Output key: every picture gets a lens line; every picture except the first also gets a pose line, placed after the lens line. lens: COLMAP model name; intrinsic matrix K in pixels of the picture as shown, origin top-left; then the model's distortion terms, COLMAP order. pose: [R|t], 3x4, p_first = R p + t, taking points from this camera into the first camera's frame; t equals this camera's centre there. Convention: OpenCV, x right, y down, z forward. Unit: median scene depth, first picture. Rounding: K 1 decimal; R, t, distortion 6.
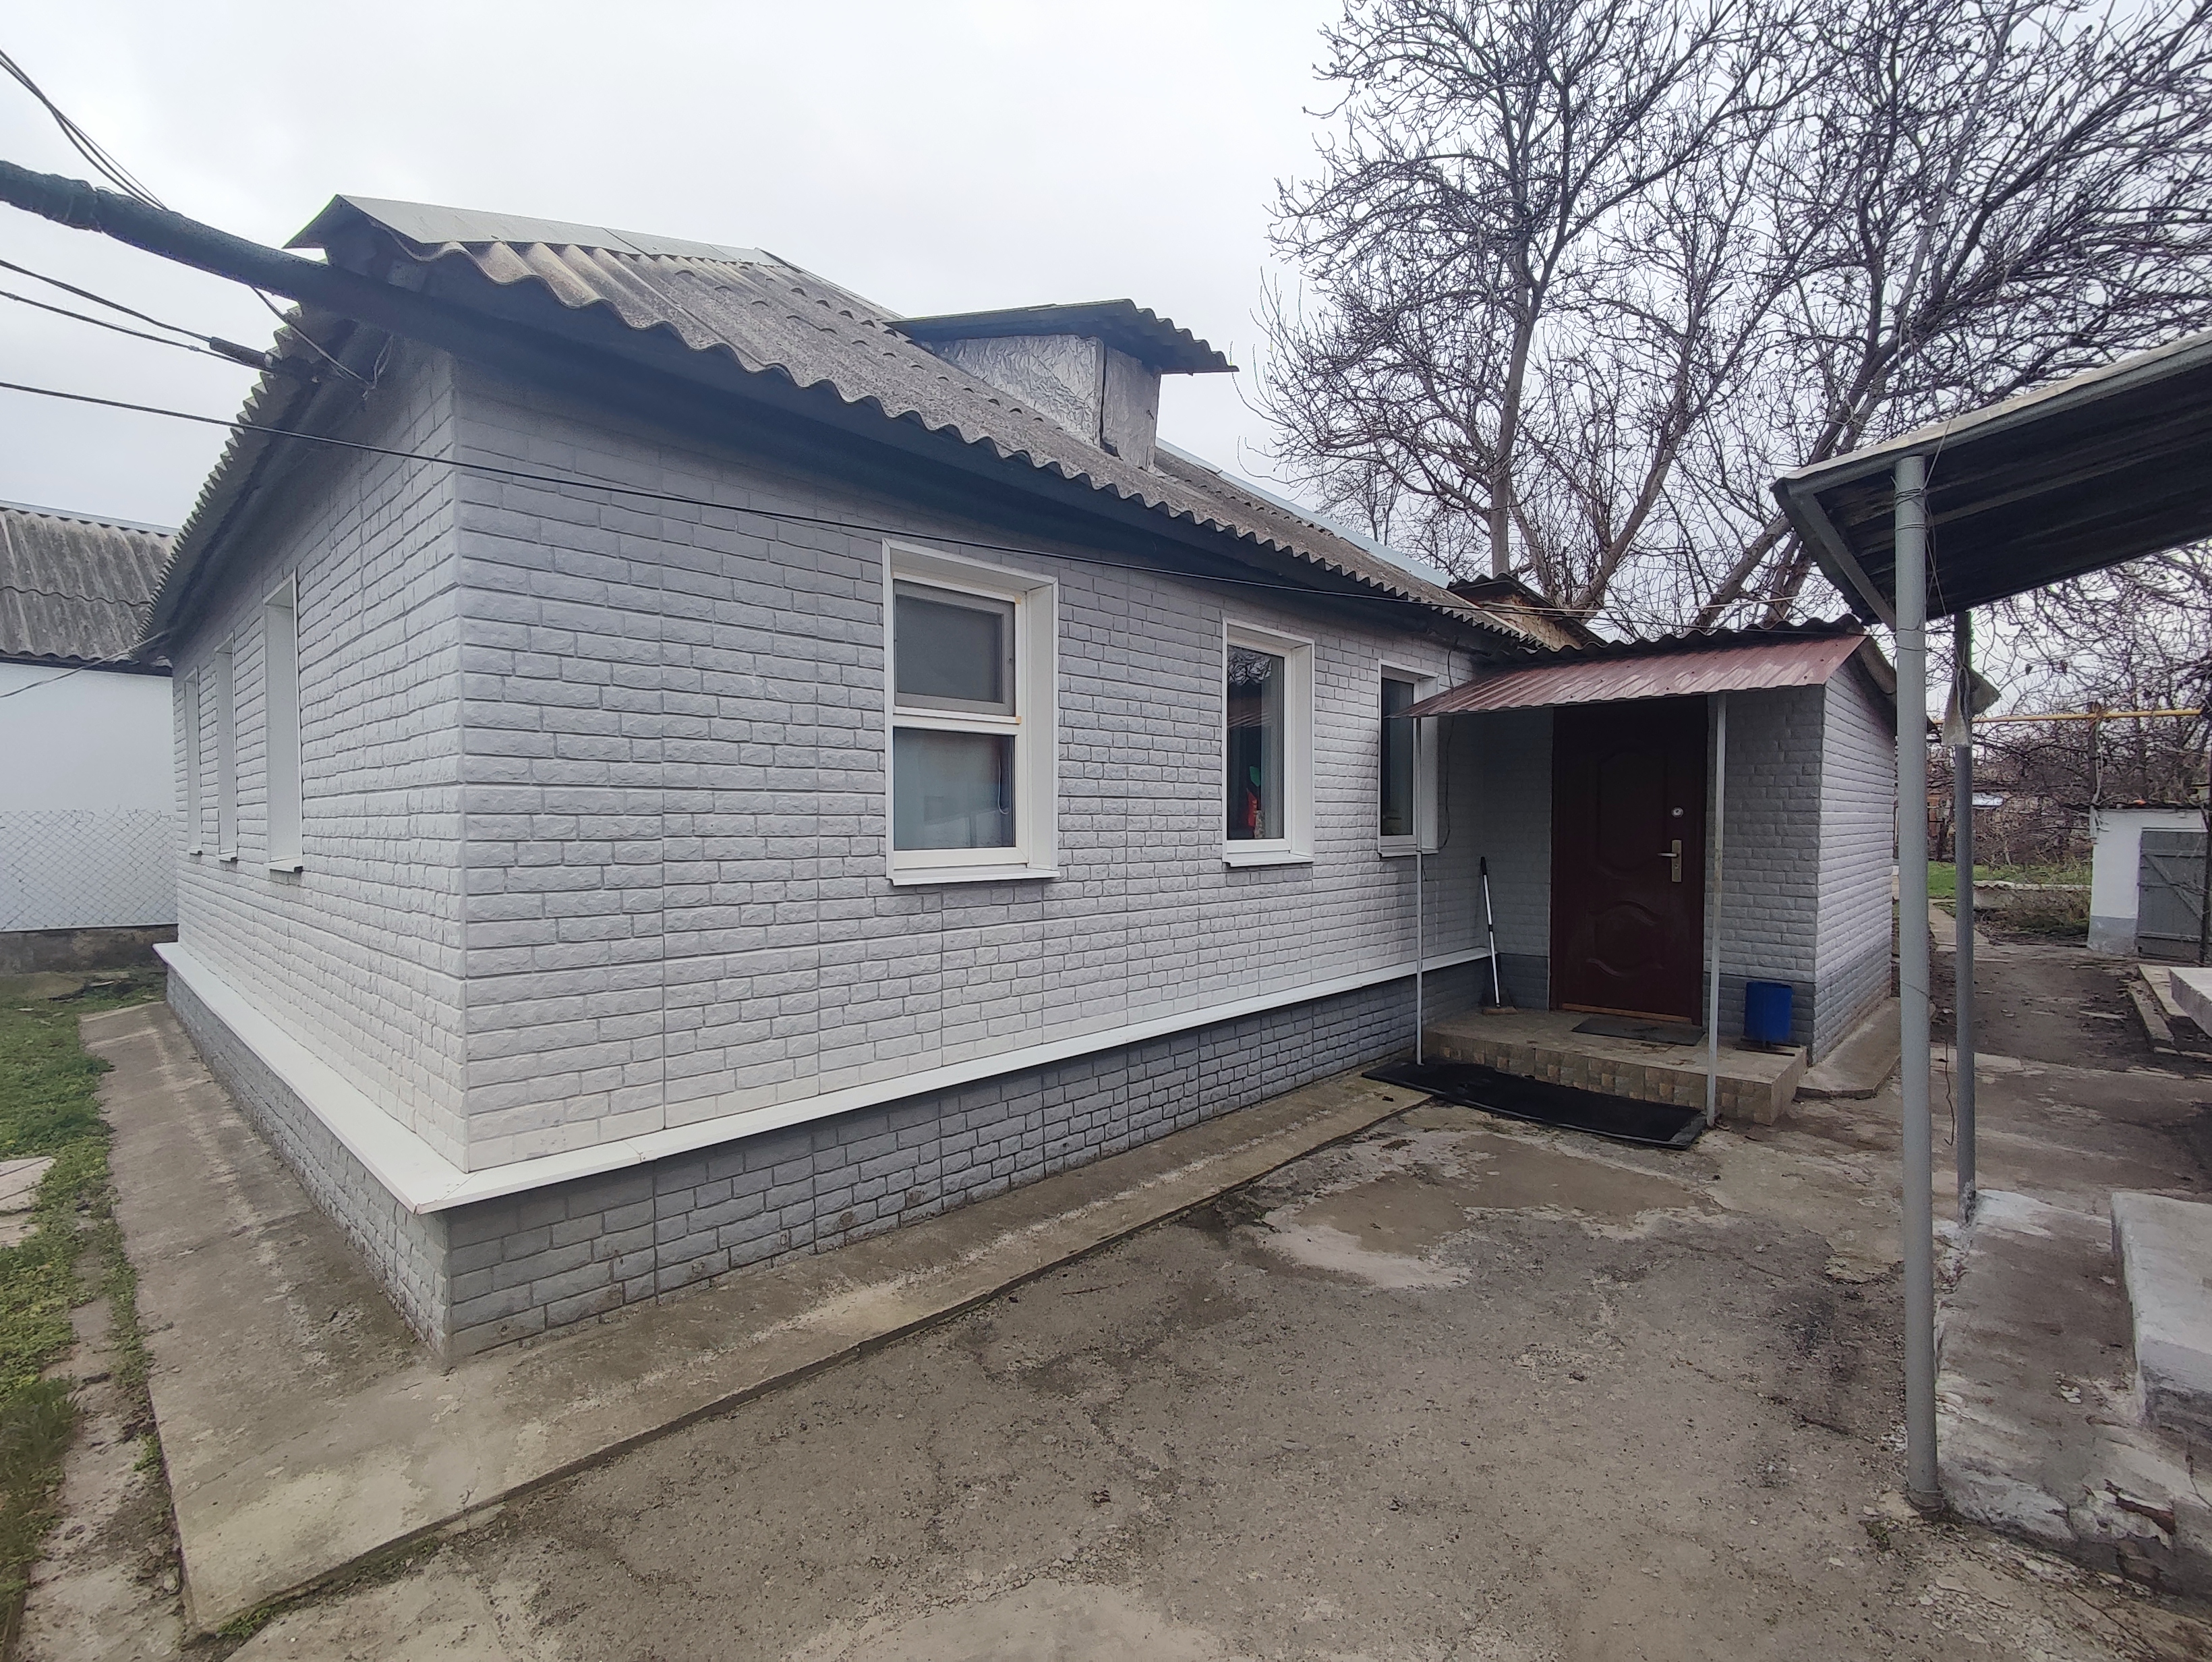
lens RADIAL K [[1011.8, 0, 1103.8], [0, 1011.8, 853.8], [0, 0, 1]] dist [-0.006926, 0.004869]
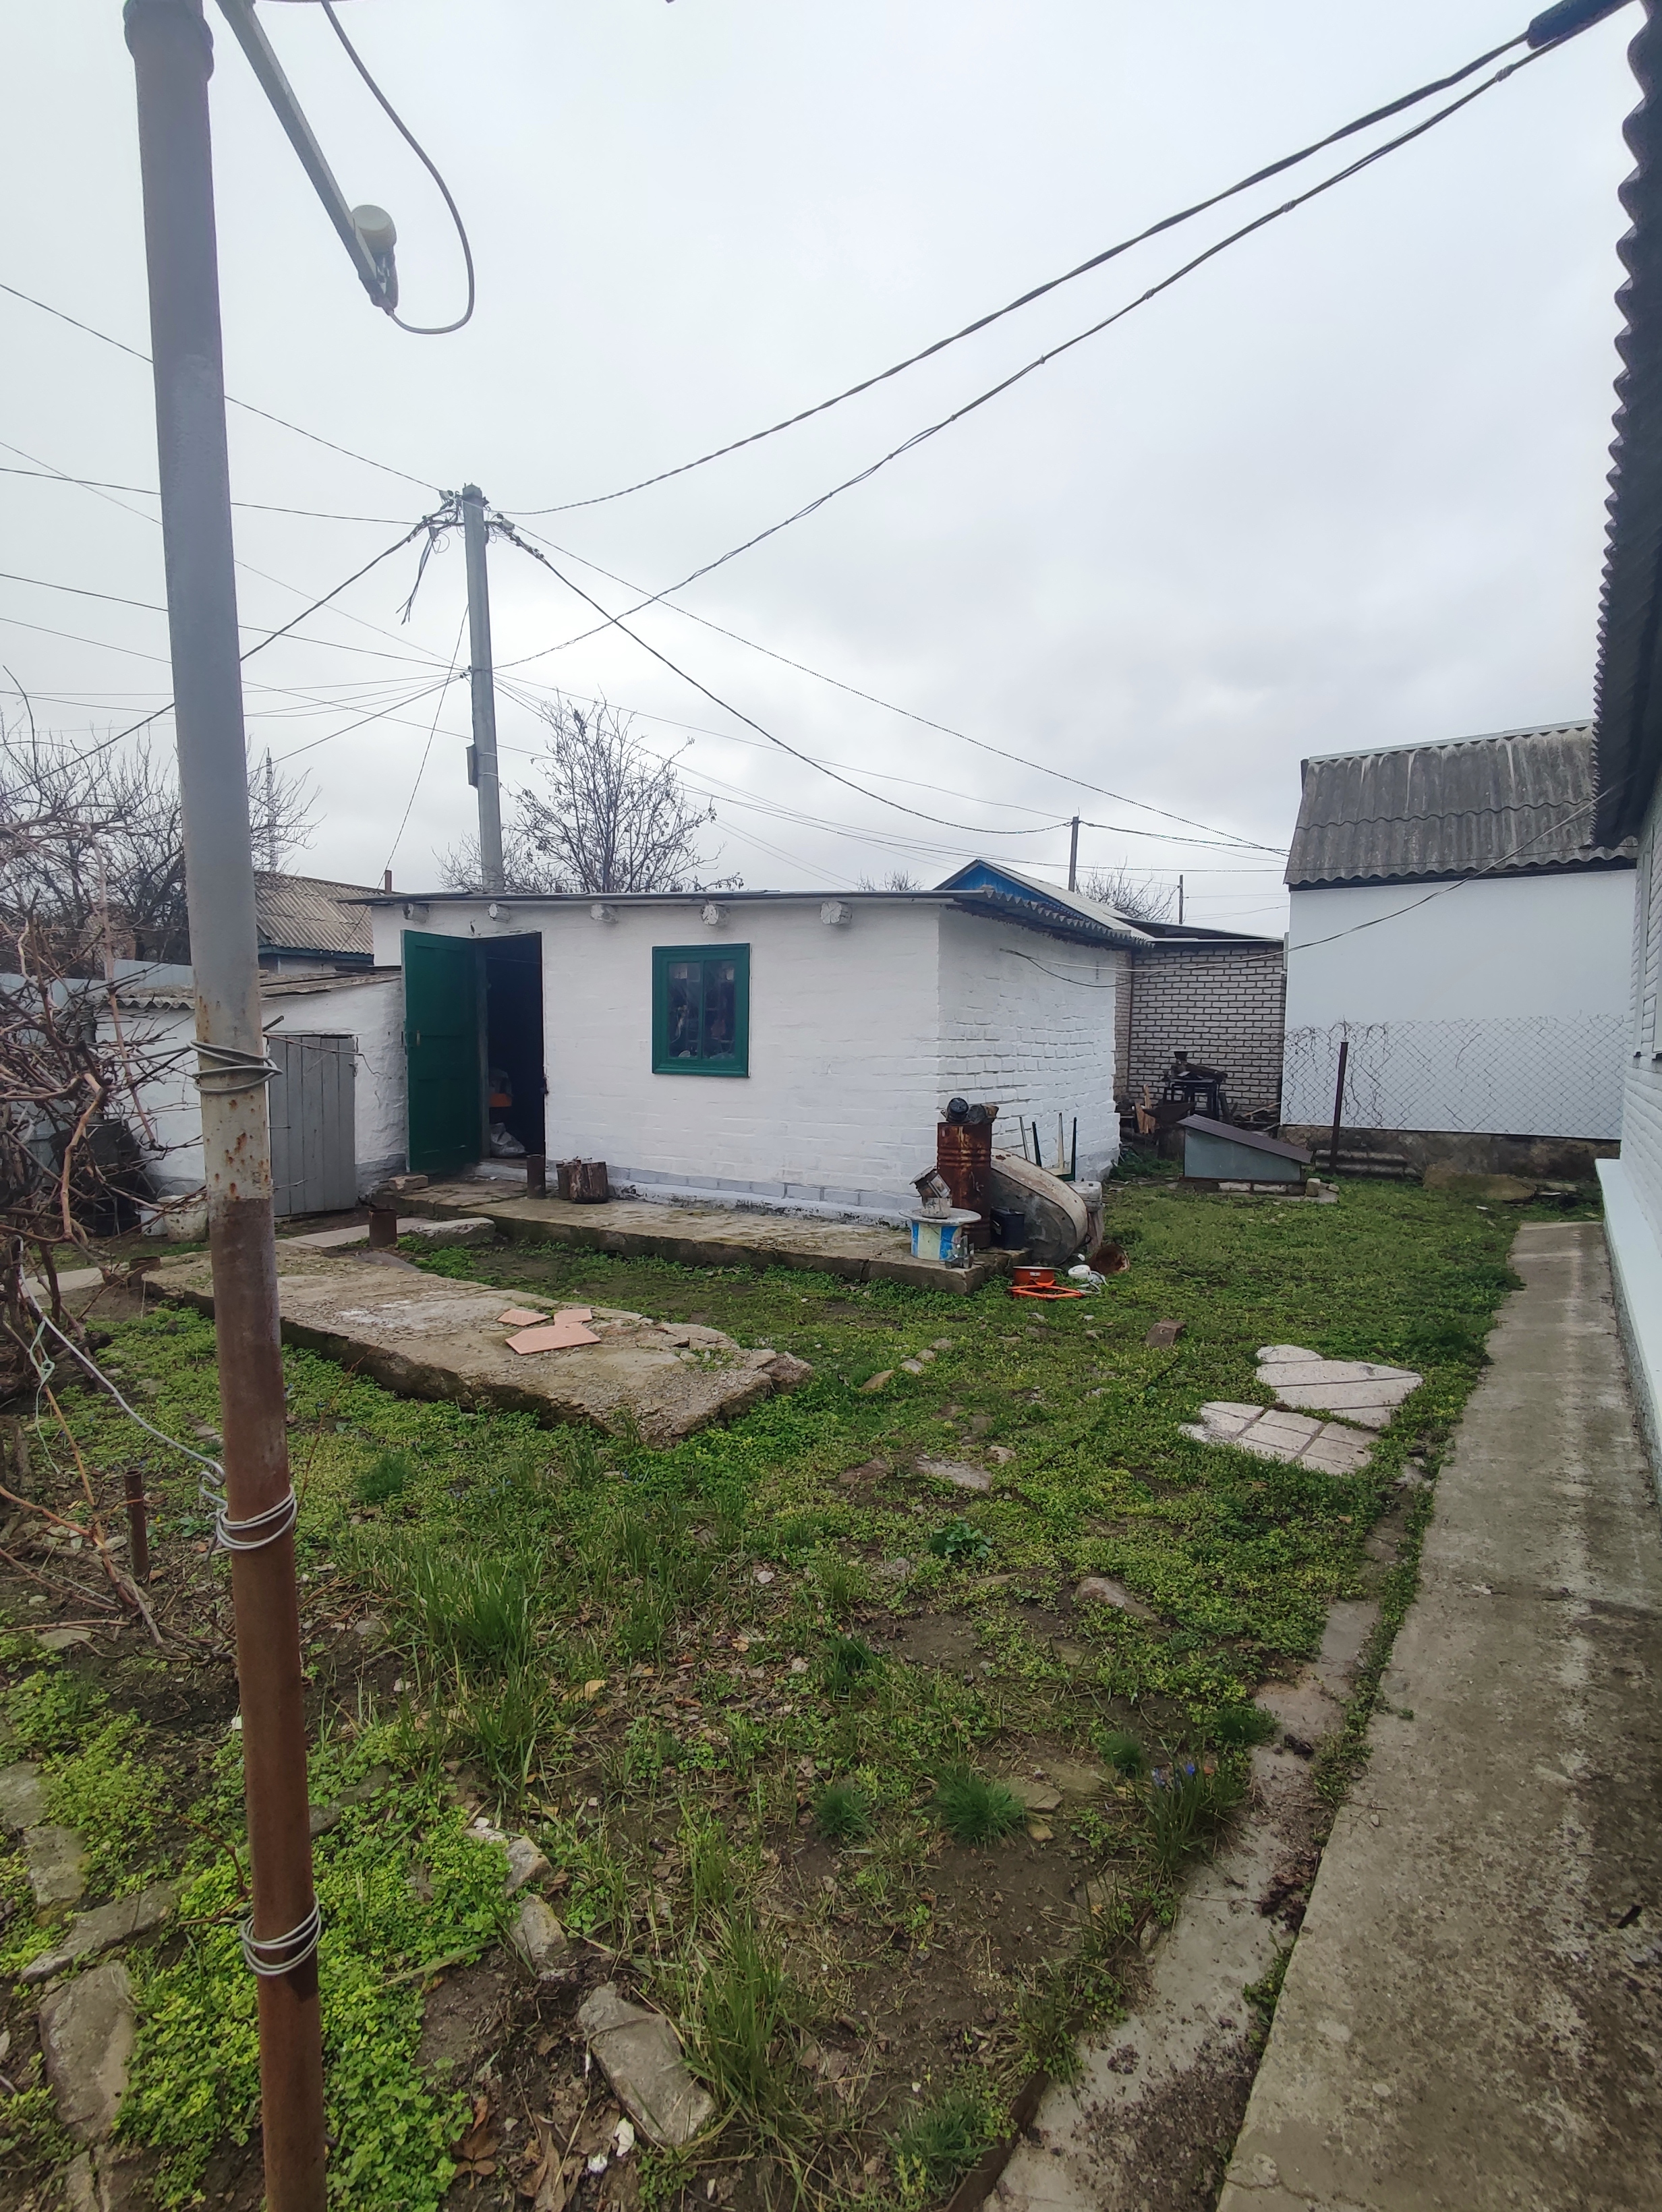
lens RADIAL K [[1011.8, 0, 800.0], [0, 1011.8, 1107.6], [0, 0, 1]] dist [-0.006926, 0.004869]
pose [[0.108662, 0.056123, -0.992493, -0.192452], [-0.029510, 0.998147, 0.053212, 0.026286], [0.993641, 0.023506, 0.110117, 0.301300]]
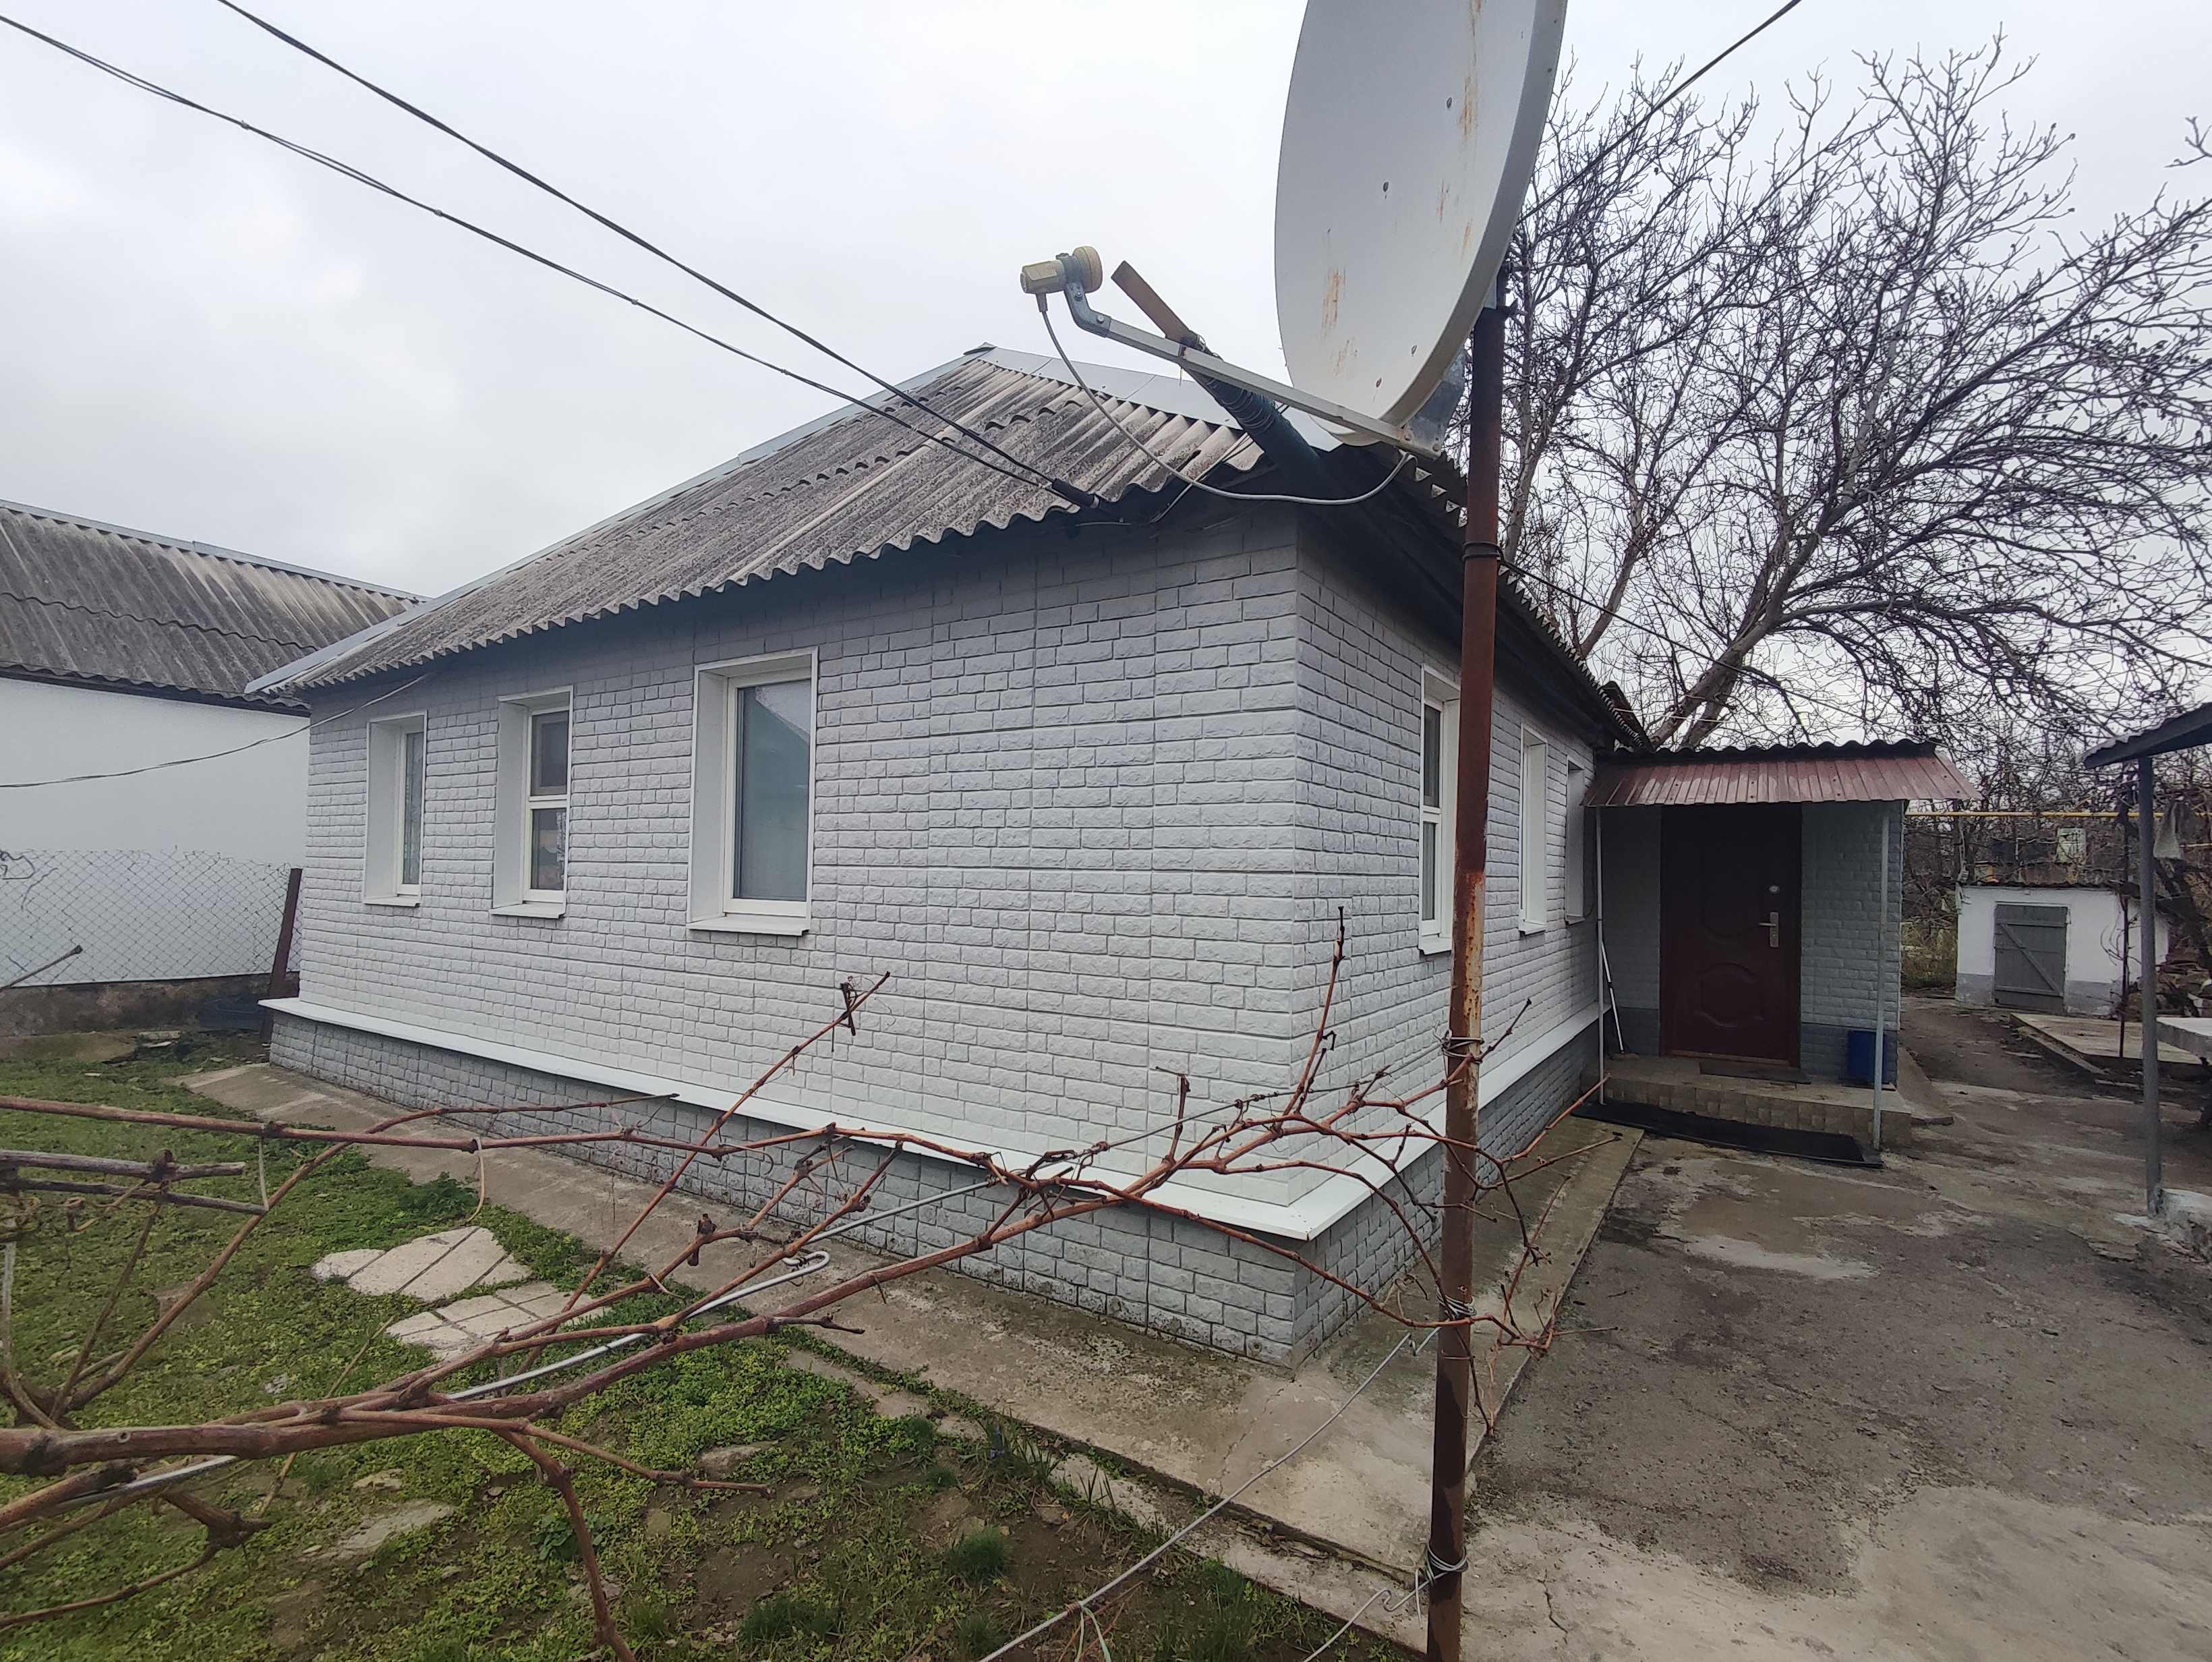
lens RADIAL K [[1011.8, 0, 1128.1], [0, 1011.8, 847.5], [0, 0, 1]] dist [-0.006926, 0.004869]
pose [[0.984290, 0.024391, 0.174865, -0.530400], [-0.014826, 0.998332, -0.055799, -0.015592], [-0.175934, 0.052330, 0.983010, -0.071055]]
